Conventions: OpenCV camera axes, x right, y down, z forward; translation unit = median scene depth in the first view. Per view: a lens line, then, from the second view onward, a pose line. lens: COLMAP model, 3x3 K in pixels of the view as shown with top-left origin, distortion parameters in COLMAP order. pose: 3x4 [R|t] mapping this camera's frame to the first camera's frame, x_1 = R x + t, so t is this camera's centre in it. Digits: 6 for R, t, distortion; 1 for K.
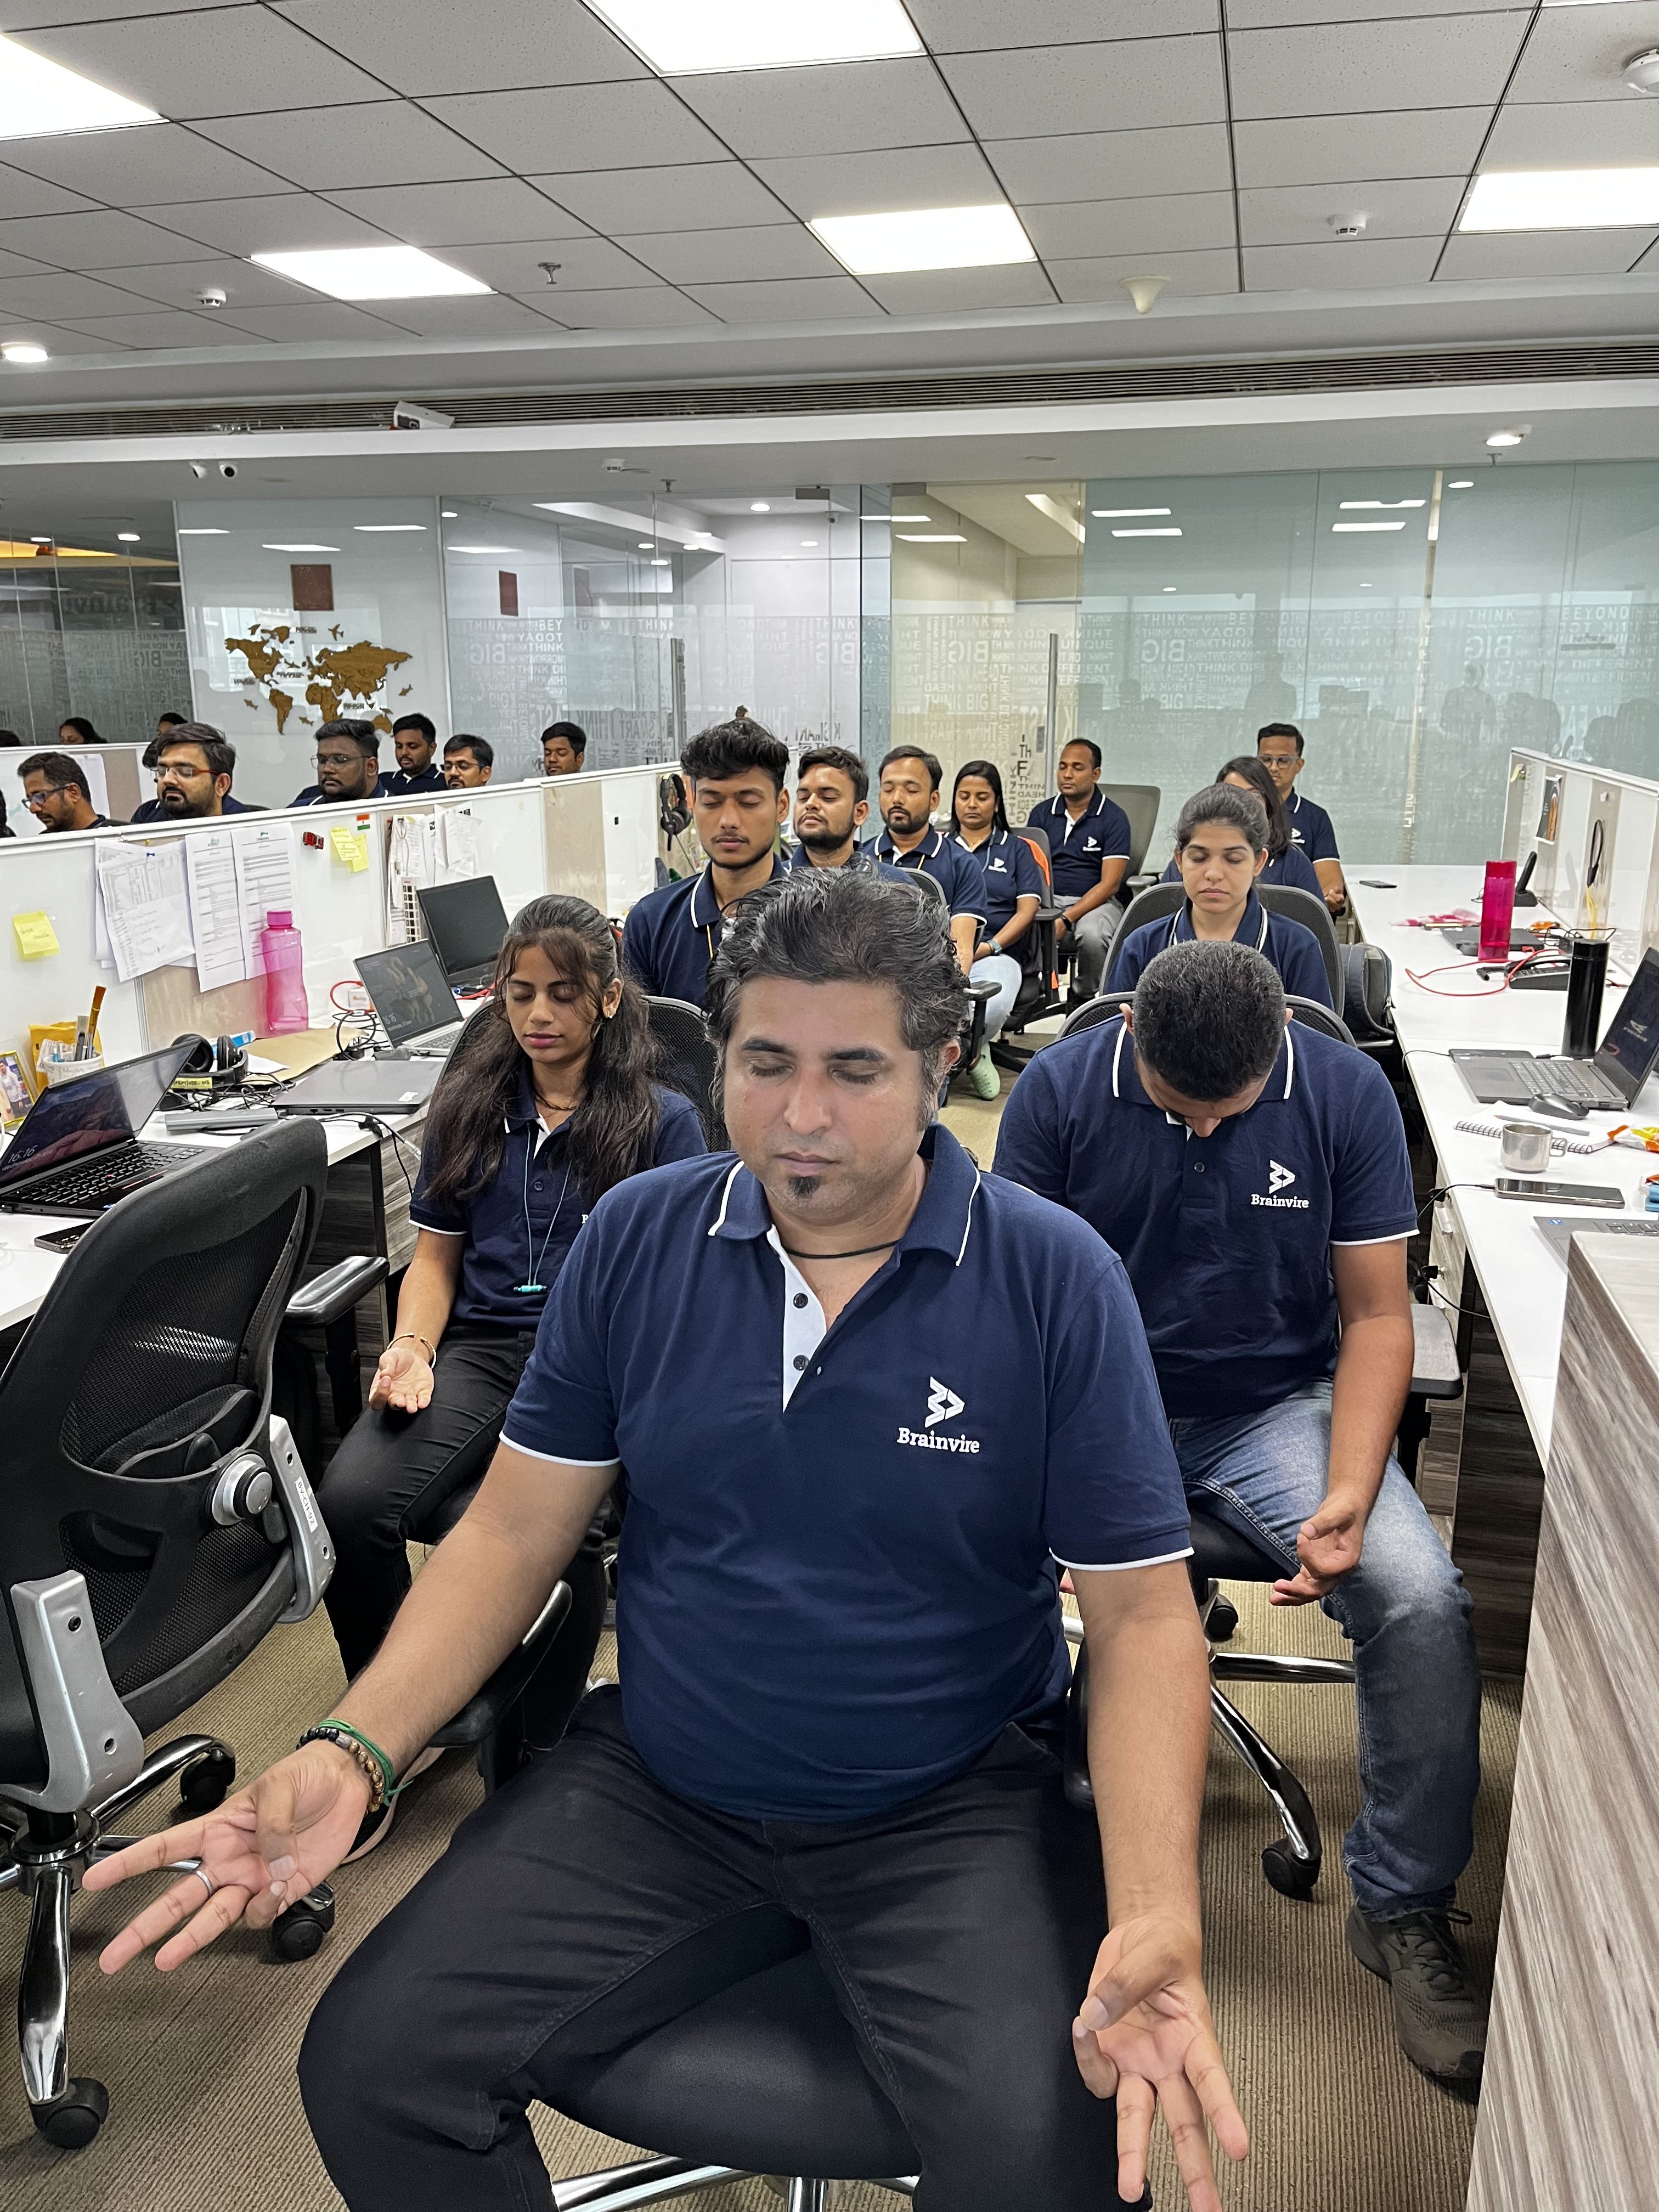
lens RADIAL K [[1686.8, 0, 838.0], [0, 1686.8, 1118.2], [0, 0, 1]] dist [0.012143, -0.032707]
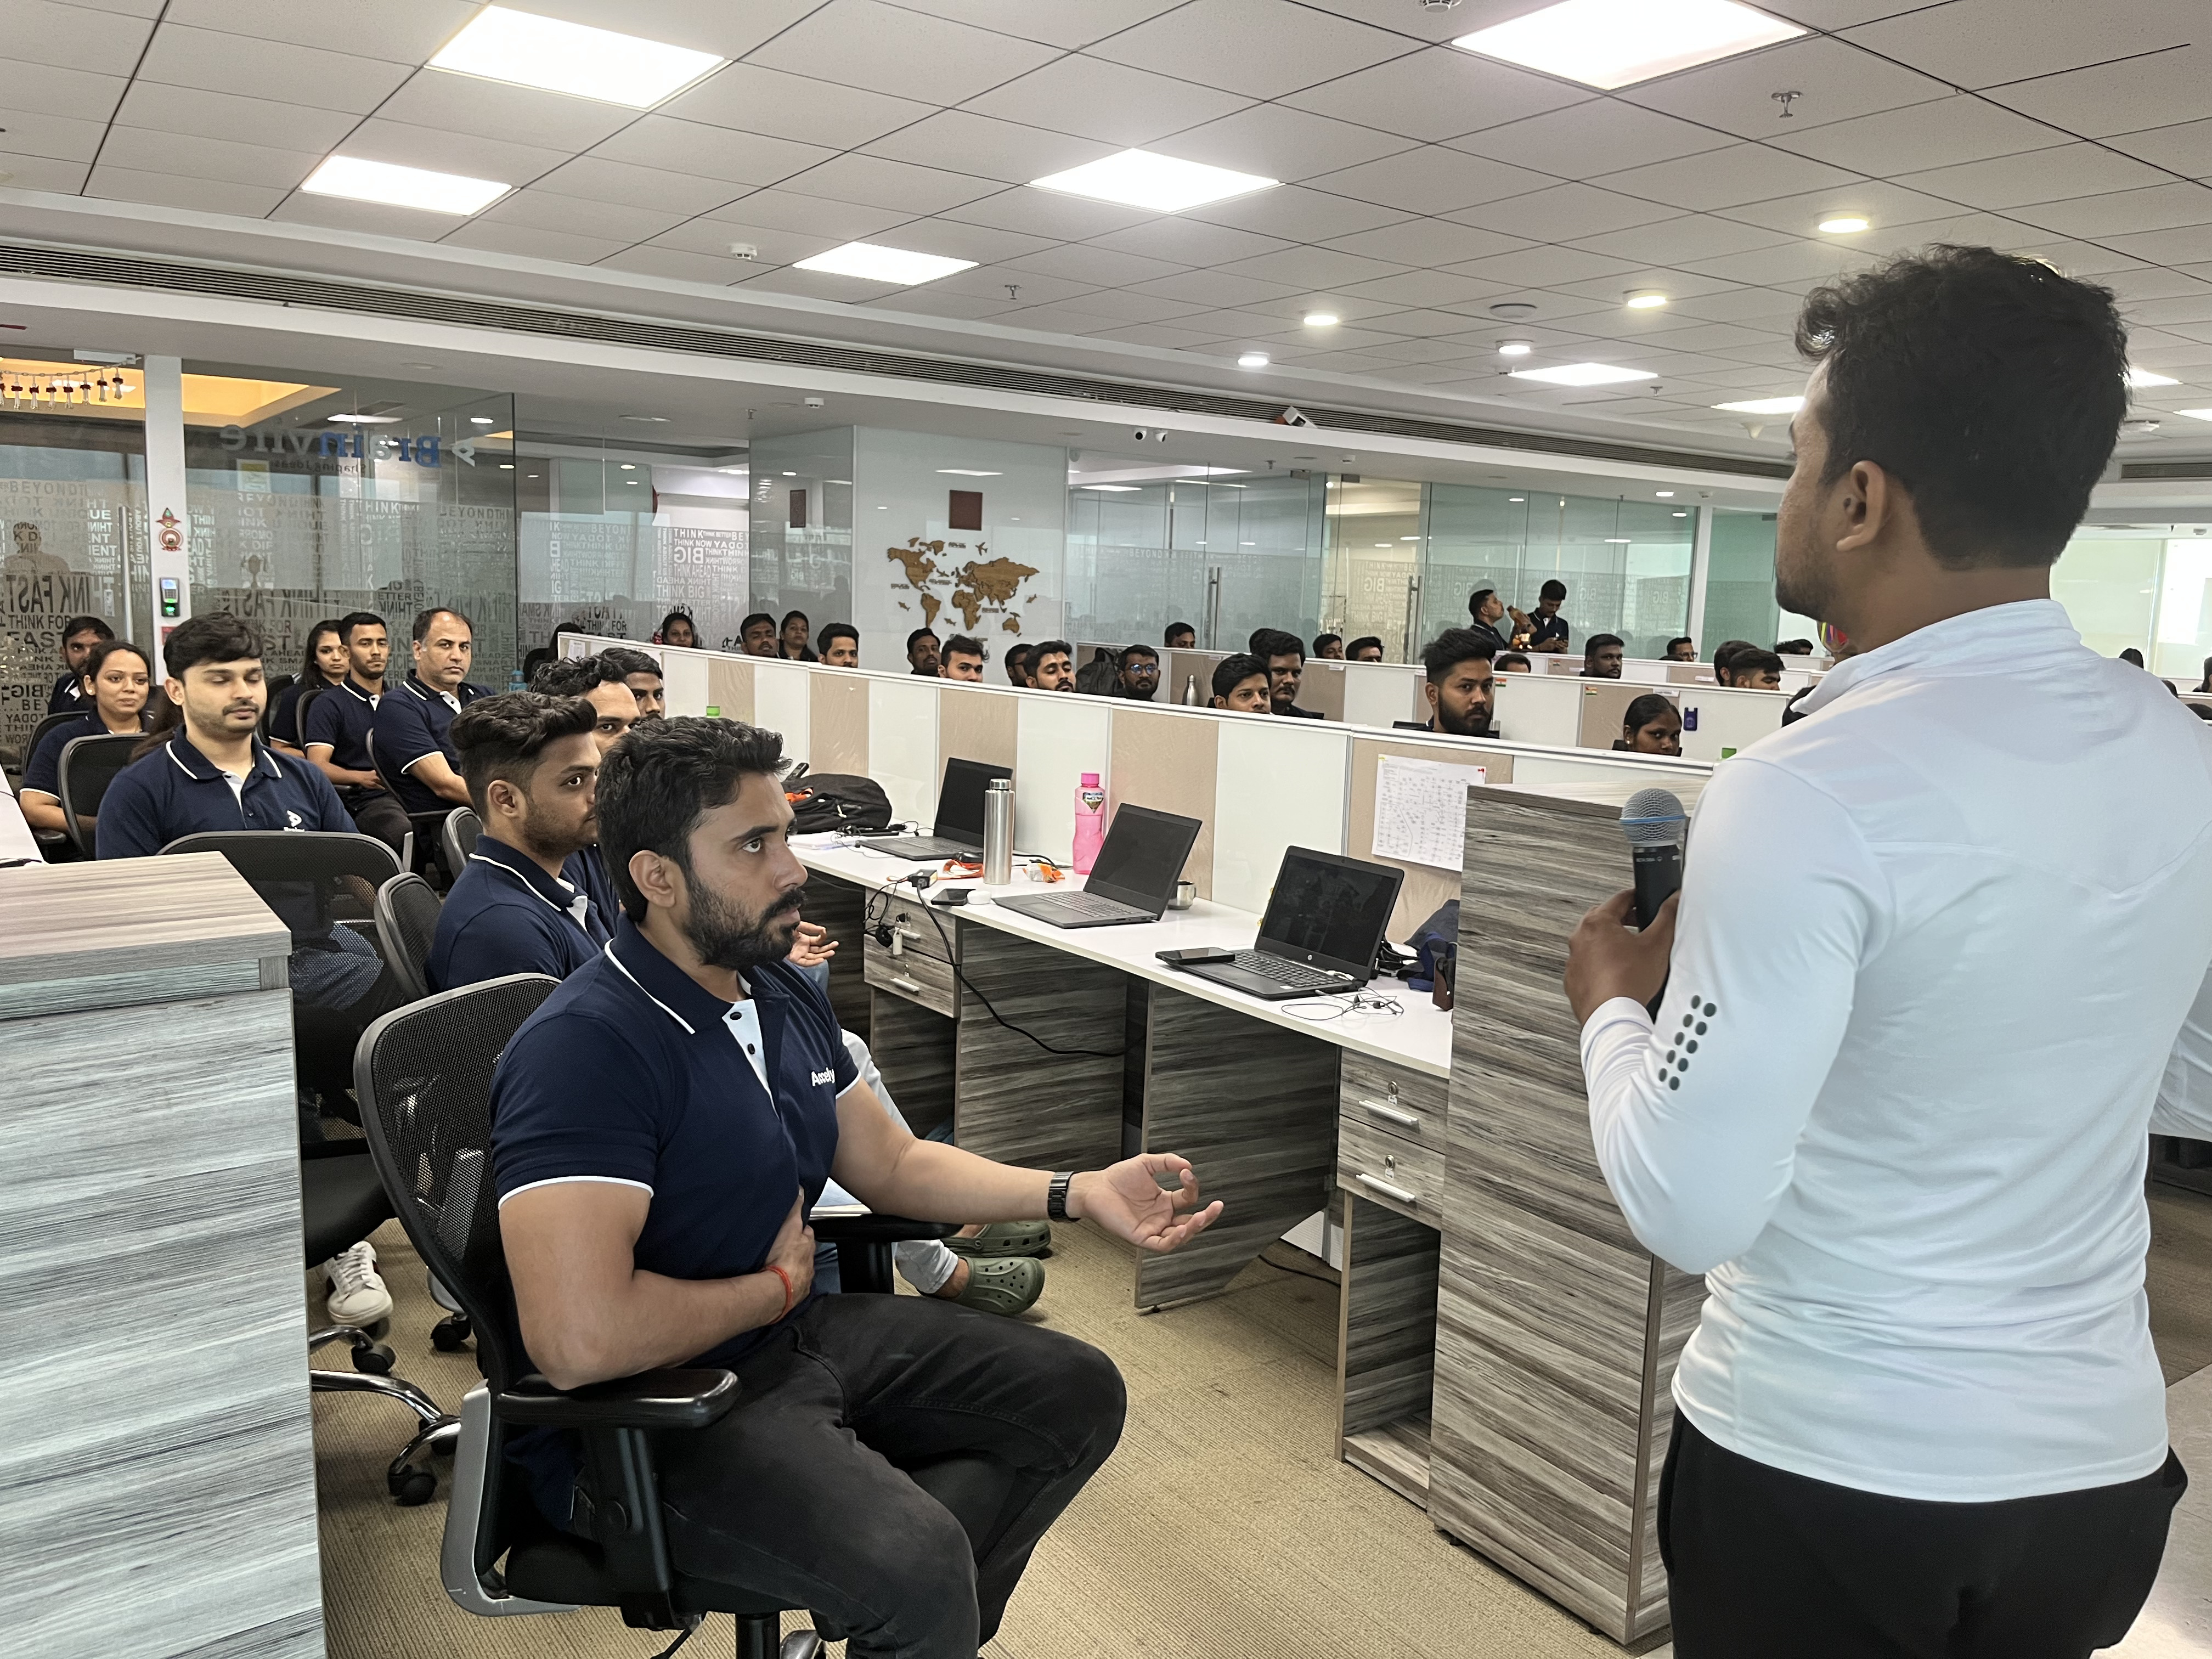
lens RADIAL K [[1686.8, 0, 1108.3], [0, 1686.8, 828.9], [0, 0, 1]] dist [0.012143, -0.032707]
pose [[0.677641, -0.074645, 0.731594, -1.110251], [0.147779, 0.988364, -0.036037, -0.036800], [-0.720391, 0.132535, 0.680787, 0.153025]]
